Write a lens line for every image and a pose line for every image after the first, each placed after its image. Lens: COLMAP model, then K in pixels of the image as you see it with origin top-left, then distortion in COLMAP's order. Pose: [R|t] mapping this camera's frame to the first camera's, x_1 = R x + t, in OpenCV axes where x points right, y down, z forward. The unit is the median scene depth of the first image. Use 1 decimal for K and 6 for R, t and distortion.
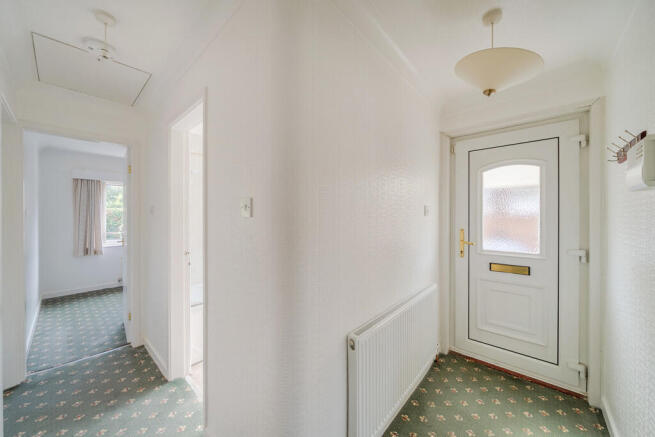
lens RADIAL K [[237.2, 0, 328.3], [0, 237.2, 217.0], [0, 0, 1]] dist [-0.003721, -0.000110]
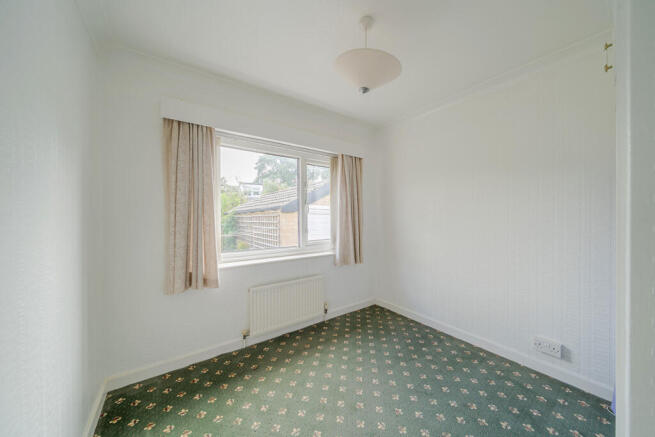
lens RADIAL K [[224.1, 0, 327.9], [0, 224.1, 219.5], [0, 0, 1]] dist [0.001223, 0.000002]
pose [[0.979285, -0.004965, -0.202427, -0.669894], [0.005588, 0.999981, 0.002506, 0.028224], [0.202411, -0.003585, 0.979294, 0.627093]]
